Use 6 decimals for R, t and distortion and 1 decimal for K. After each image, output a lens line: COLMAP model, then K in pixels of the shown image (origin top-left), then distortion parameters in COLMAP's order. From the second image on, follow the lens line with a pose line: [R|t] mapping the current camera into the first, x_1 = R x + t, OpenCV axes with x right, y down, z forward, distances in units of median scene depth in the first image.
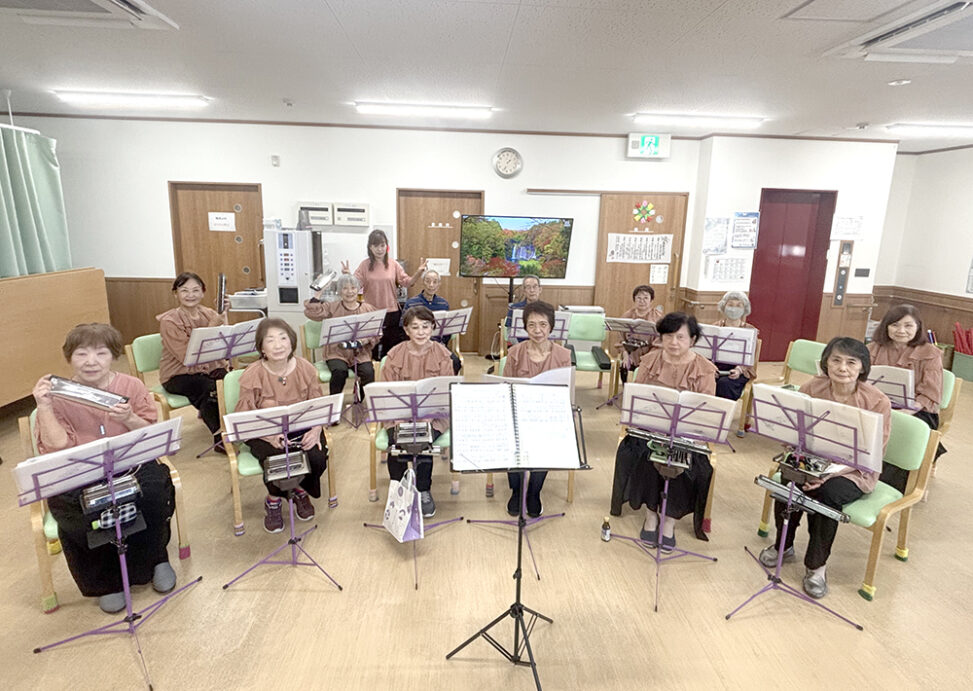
lens RADIAL K [[480.7, 0, 481.9], [0, 480.7, 301.9], [0, 0, 1]] dist [0.006645, -0.002751]
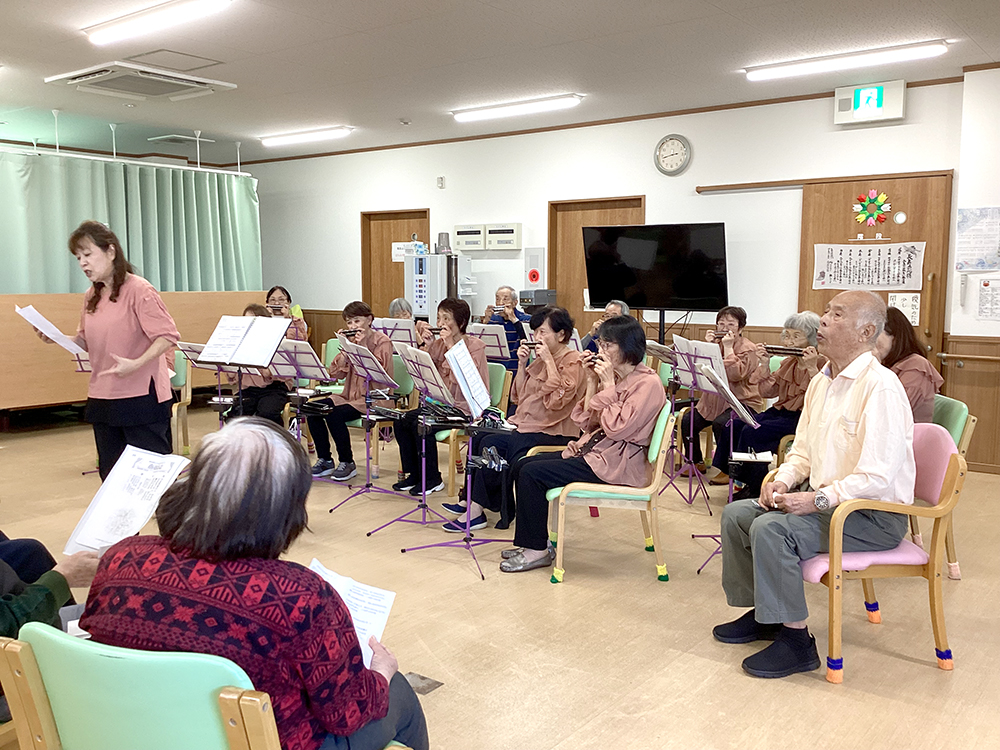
lens RADIAL K [[920.8, 0, 503.9], [0, 920.8, 368.9], [0, 0, 1]] dist [0.054050, 0.000000]
pose [[0.756061, 0.041684, -0.653172, 0.784209], [-0.092645, 0.994737, -0.043757, 0.118262], [0.647911, 0.093596, 0.755944, -0.197976]]
